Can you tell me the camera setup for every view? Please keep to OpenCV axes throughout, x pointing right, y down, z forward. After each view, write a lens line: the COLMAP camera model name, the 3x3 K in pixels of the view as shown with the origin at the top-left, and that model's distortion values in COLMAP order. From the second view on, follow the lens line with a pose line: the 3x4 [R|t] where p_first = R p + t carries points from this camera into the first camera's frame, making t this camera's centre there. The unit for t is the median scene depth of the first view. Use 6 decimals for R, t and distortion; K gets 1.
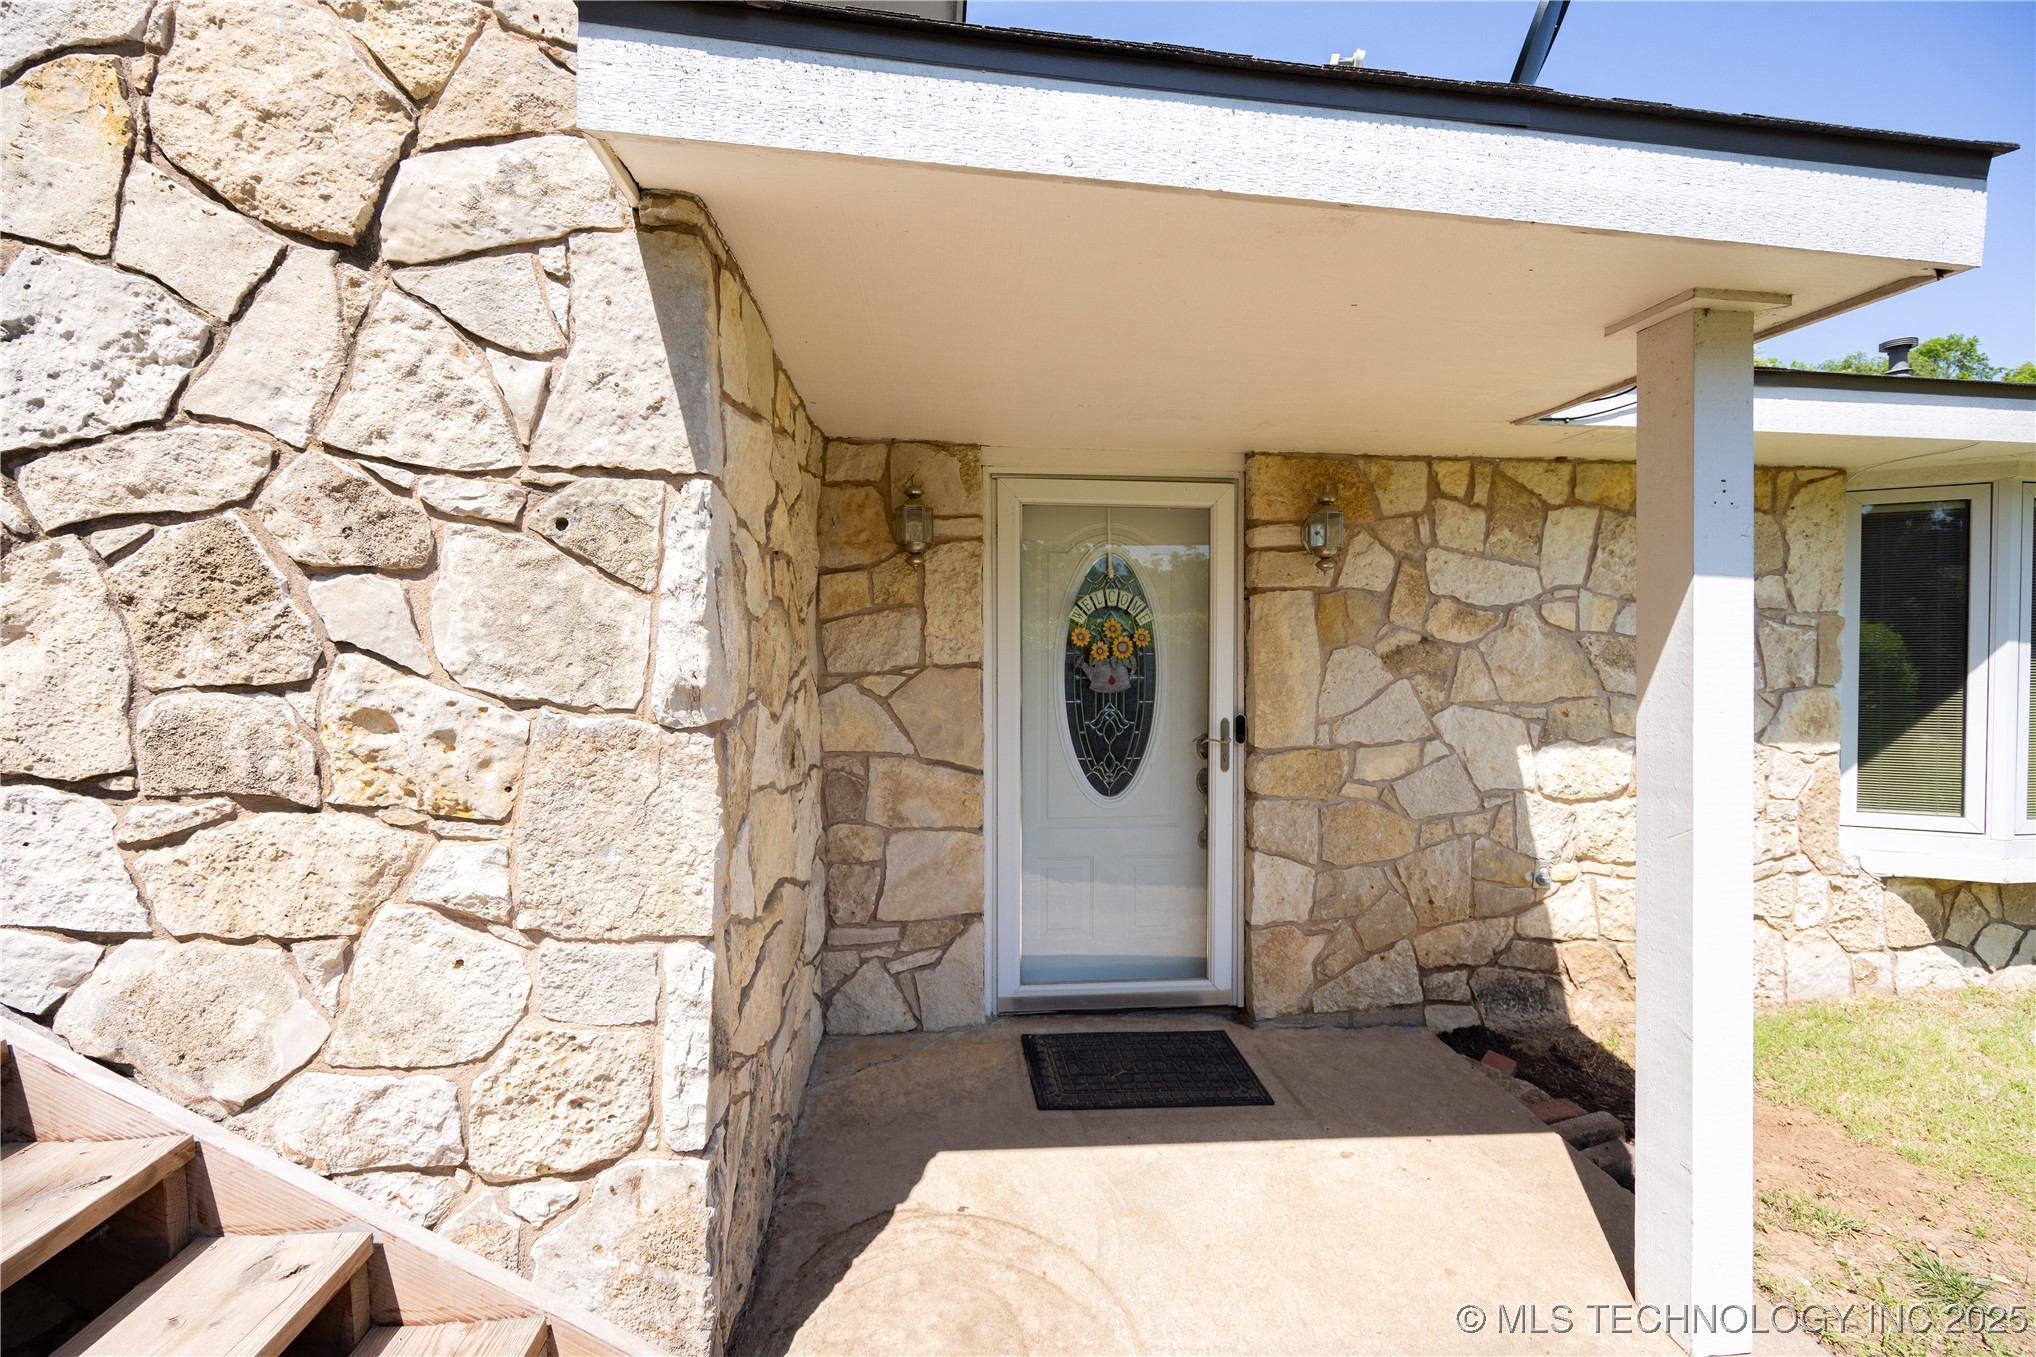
lens RADIAL K [[818.3, 0, 1026.5], [0, 818.3, 666.3], [0, 0, 1]] dist [0.008191, 0.000272]
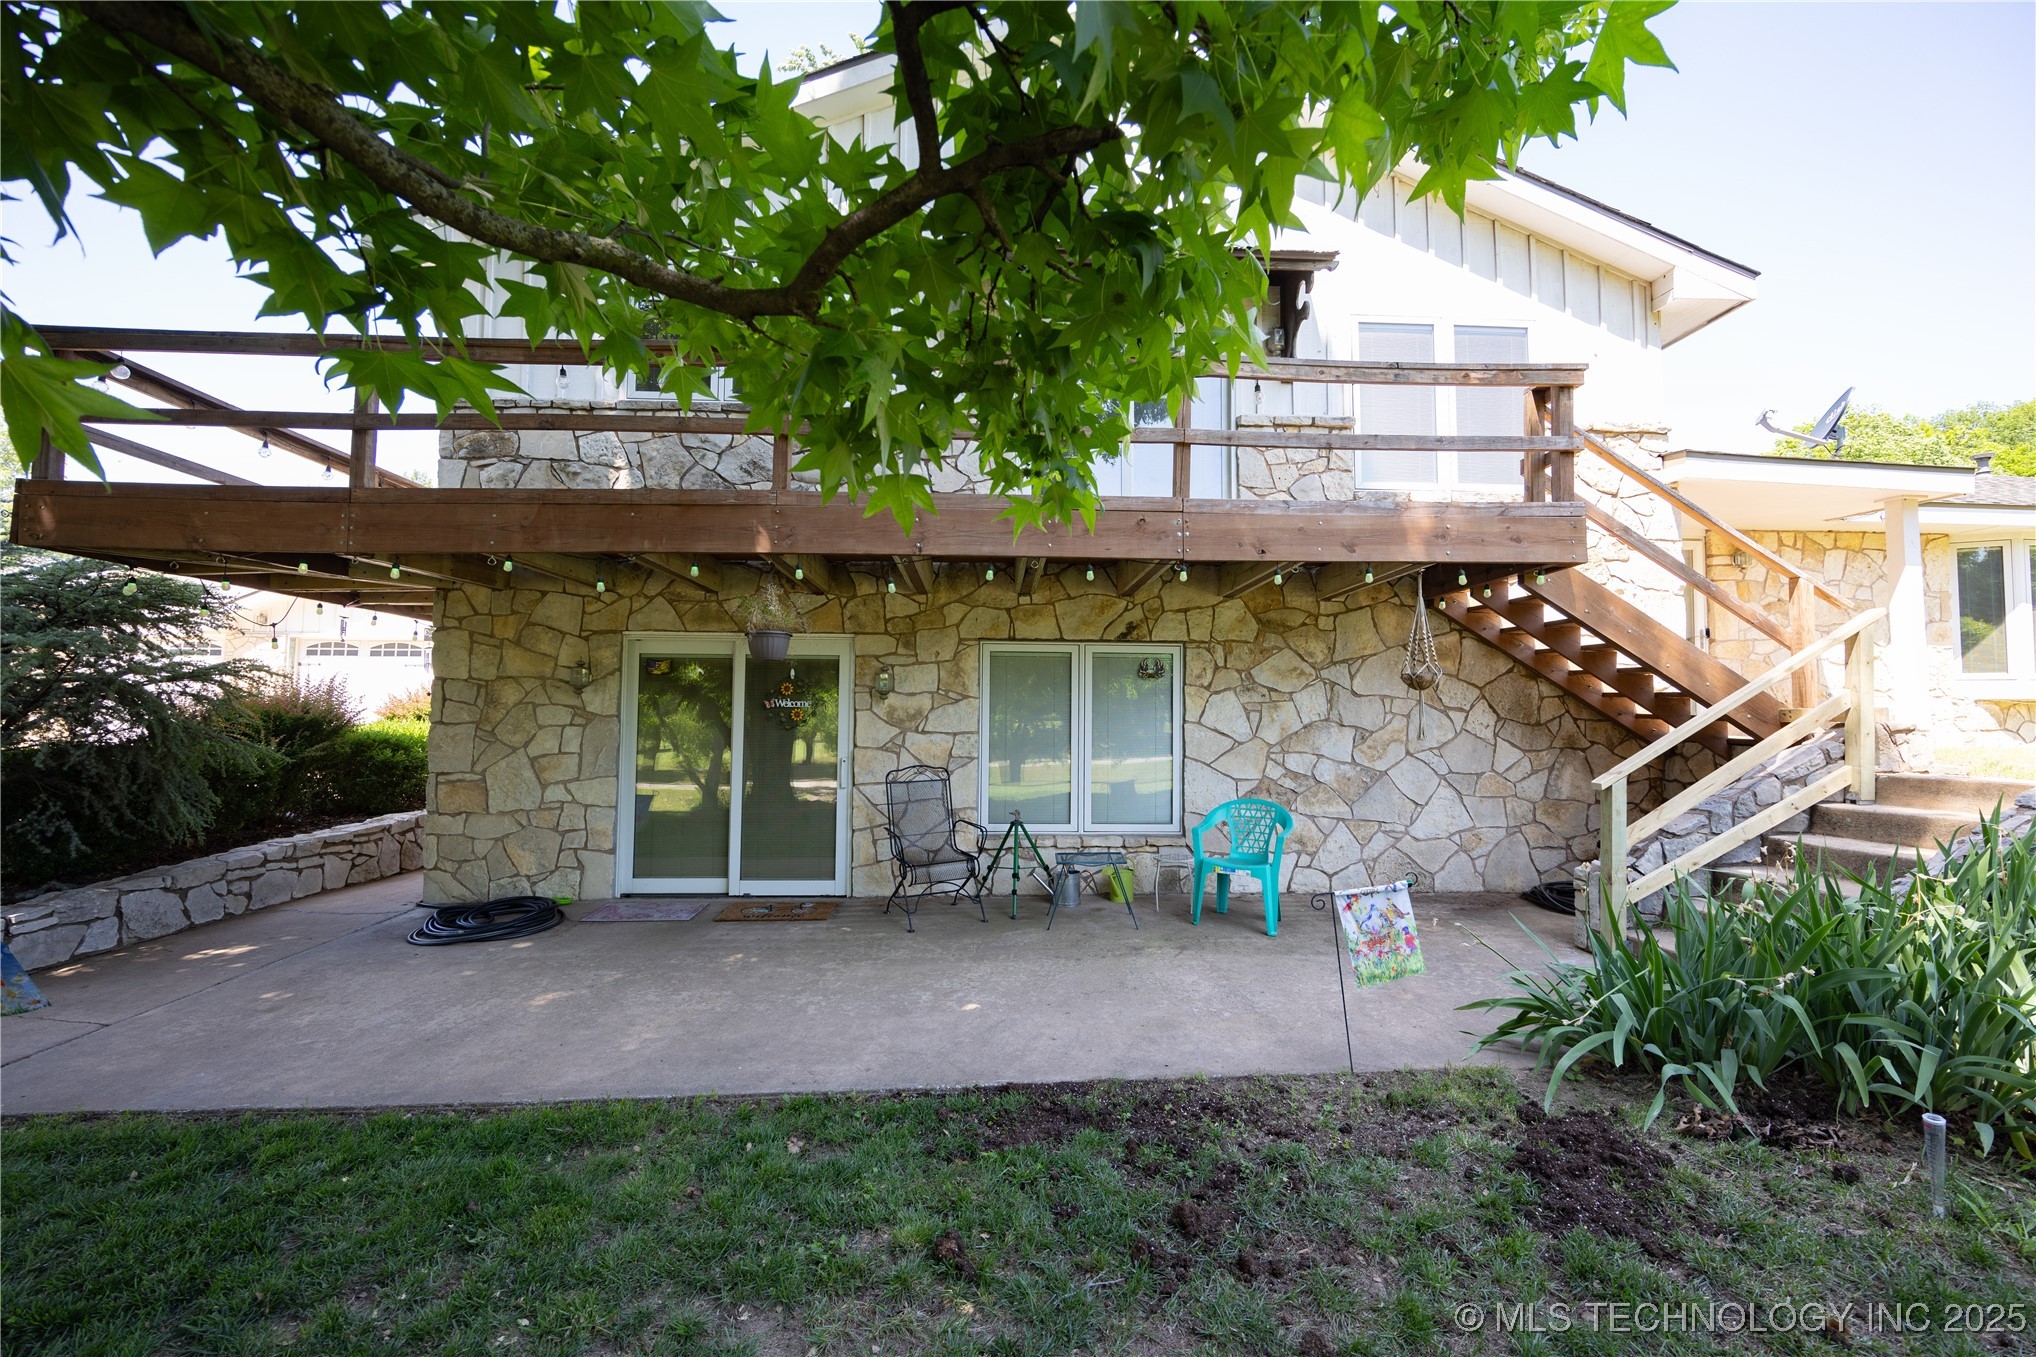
lens RADIAL K [[818.3, 0, 1011.0], [0, 818.3, 684.5], [0, 0, 1]] dist [0.008191, 0.000272]
pose [[0.998068, 0.004499, -0.061968, -1.786523], [-0.008468, 0.997918, -0.063942, 0.424349], [0.061551, 0.064343, 0.996028, -1.742880]]
